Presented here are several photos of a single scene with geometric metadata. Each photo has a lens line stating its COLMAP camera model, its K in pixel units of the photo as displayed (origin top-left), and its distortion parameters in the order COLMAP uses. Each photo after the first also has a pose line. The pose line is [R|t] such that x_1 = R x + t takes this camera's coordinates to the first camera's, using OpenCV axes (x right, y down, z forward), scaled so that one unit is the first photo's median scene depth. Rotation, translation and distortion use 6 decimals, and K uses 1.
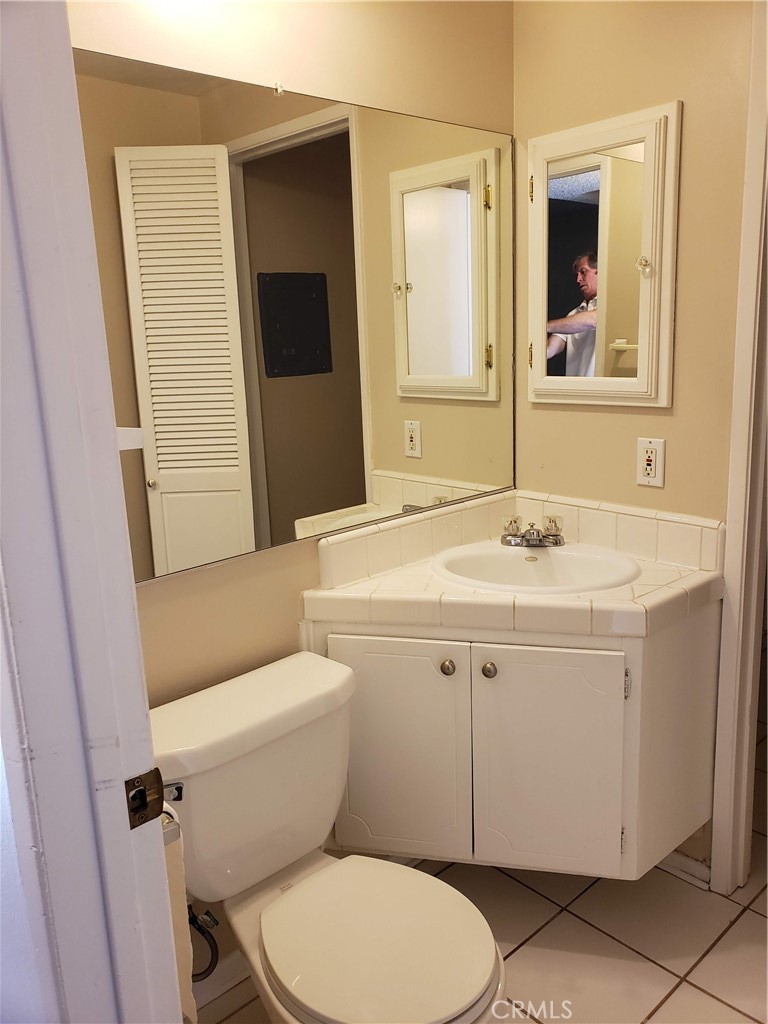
lens RADIAL K [[789.6, 0, 384.0], [0, 789.6, 510.1], [0, 0, 1]] dist [0.059236, -0.073315]
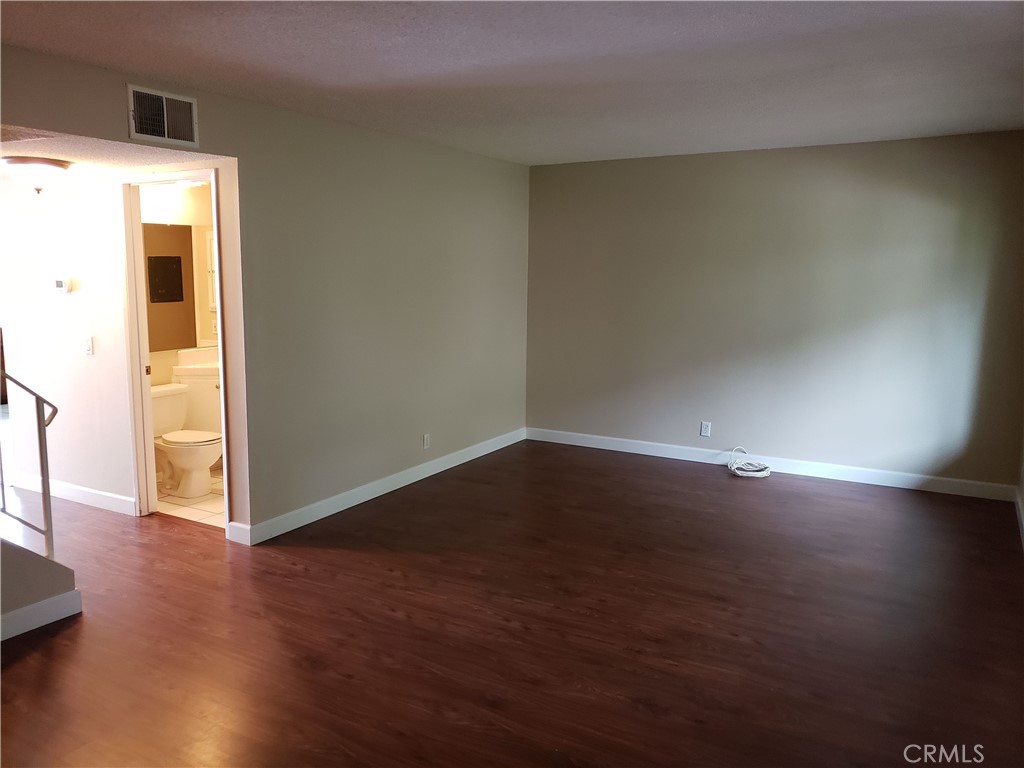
lens RADIAL K [[789.6, 0, 507.9], [0, 789.6, 376.5], [0, 0, 1]] dist [0.059236, -0.073315]
pose [[0.947909, 0.010829, 0.318358, 0.117617], [0.016963, 0.996288, -0.084397, 0.316091], [-0.318090, 0.085401, 0.944206, -1.826745]]
